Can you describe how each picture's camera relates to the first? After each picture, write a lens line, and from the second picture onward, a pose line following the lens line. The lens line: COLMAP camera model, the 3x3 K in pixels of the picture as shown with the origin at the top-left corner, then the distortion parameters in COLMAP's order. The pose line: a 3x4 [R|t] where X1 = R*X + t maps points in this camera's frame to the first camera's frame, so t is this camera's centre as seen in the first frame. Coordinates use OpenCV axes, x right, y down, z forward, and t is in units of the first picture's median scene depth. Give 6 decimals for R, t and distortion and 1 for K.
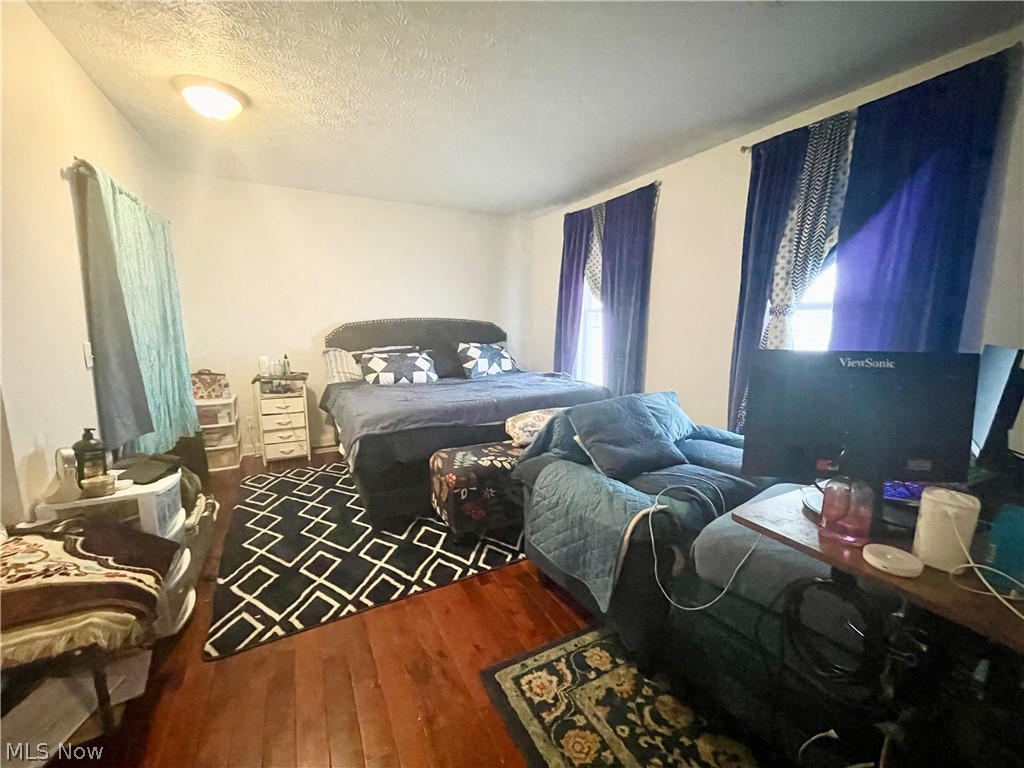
lens RADIAL K [[412.4, 0, 513.7], [0, 412.4, 385.6], [0, 0, 1]] dist [-0.002971, -0.000063]
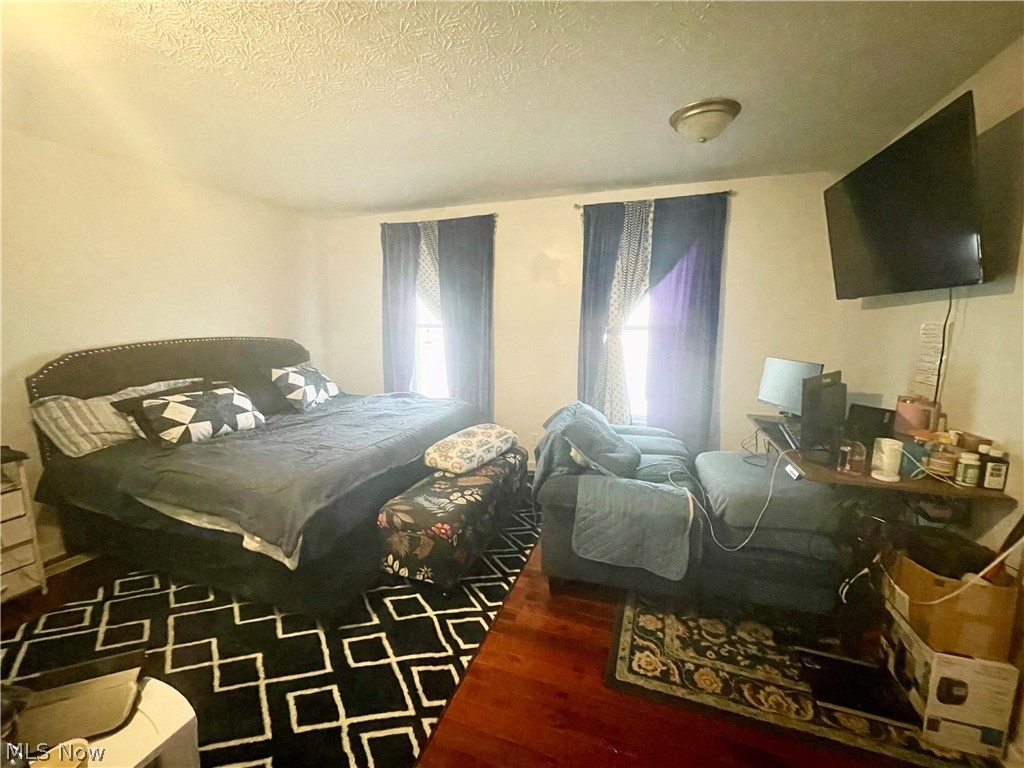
lens RADIAL K [[412.4, 0, 513.7], [0, 412.4, 385.6], [0, 0, 1]] dist [-0.002971, -0.000063]
pose [[0.746530, -0.109057, 0.656353, -0.554356], [0.107711, 0.993272, 0.042529, -0.099872], [-0.656575, 0.038947, 0.753254, 0.193211]]
